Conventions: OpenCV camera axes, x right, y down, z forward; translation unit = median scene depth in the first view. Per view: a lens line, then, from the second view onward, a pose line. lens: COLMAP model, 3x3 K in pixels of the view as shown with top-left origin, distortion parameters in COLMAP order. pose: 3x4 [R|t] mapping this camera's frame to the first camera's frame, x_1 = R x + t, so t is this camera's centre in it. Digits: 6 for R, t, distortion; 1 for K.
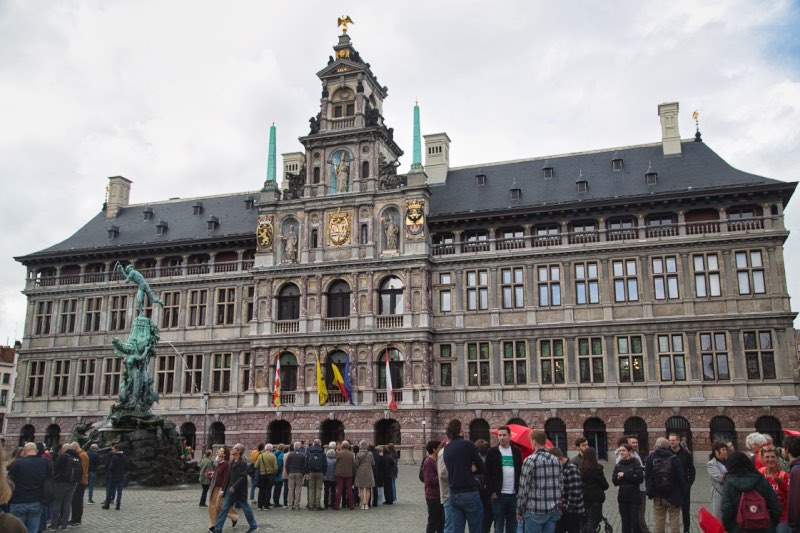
lens RADIAL K [[785.6, 0, 398.3], [0, 785.6, 265.4], [0, 0, 1]] dist [0.009361, 0.000000]
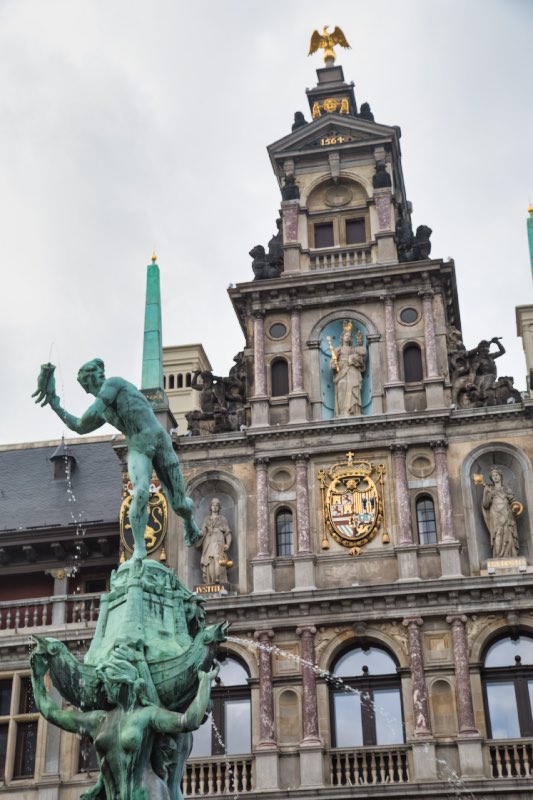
lens RADIAL K [[1402.6, 0, 267.5], [0, 1402.6, 400.7], [0, 0, 1]] dist [0.268928, 0.000000]
pose [[0.988703, 0.045874, 0.142697, -0.210377], [-0.007859, 0.966571, -0.256278, 0.076918], [-0.149684, 0.252261, 0.956012, 0.335566]]
